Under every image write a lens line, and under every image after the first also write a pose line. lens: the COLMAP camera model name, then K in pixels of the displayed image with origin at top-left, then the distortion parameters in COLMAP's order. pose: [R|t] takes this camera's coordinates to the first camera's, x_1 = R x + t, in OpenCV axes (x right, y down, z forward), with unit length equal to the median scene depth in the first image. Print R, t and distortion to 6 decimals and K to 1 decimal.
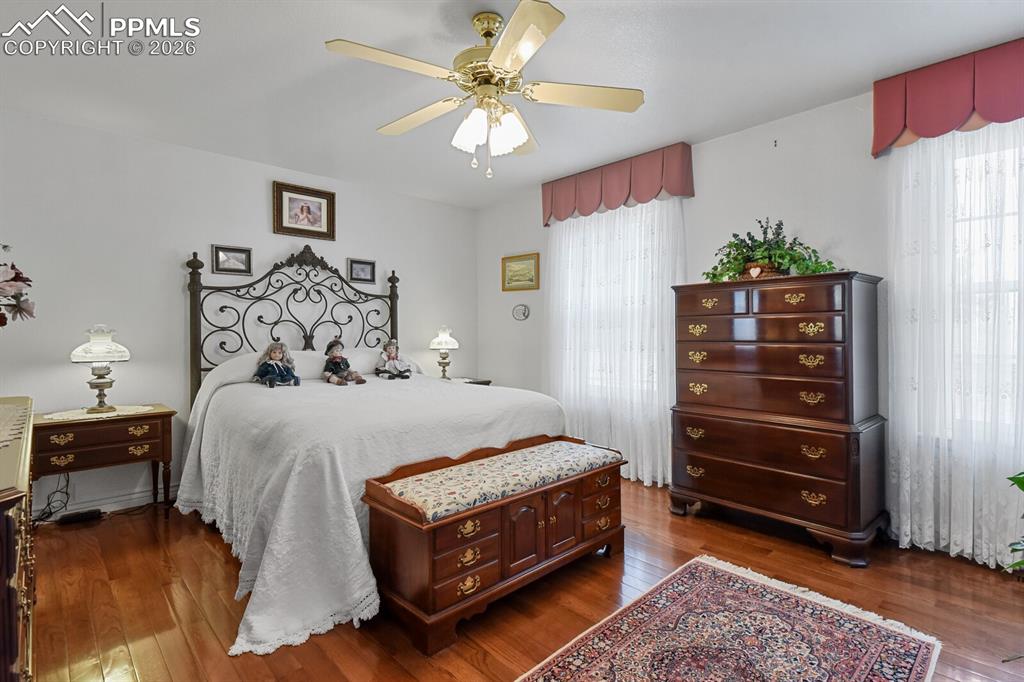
lens RADIAL K [[502.8, 0, 510.3], [0, 502.8, 324.3], [0, 0, 1]] dist [0.003109, 0.000406]
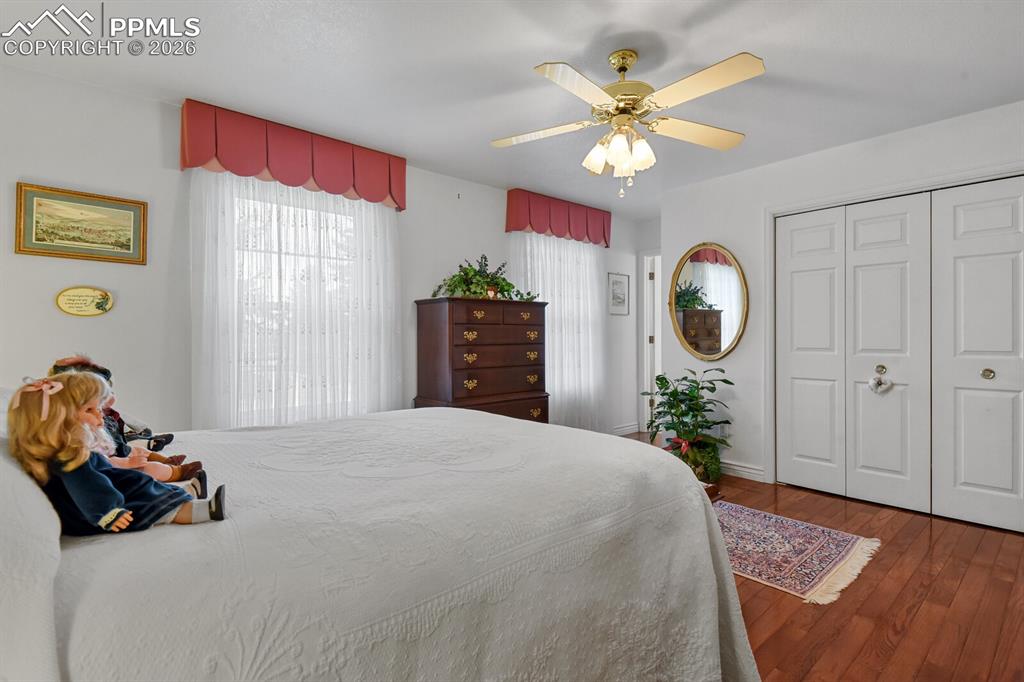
lens RADIAL K [[502.2, 0, 518.9], [0, 502.2, 345.7], [0, 0, 1]] dist [-0.001918, -0.000212]
pose [[0.016289, -0.006420, 0.999847, -0.627726], [-0.012593, 0.999899, 0.006626, 0.019678], [-0.999788, -0.012699, 0.016207, 0.645717]]
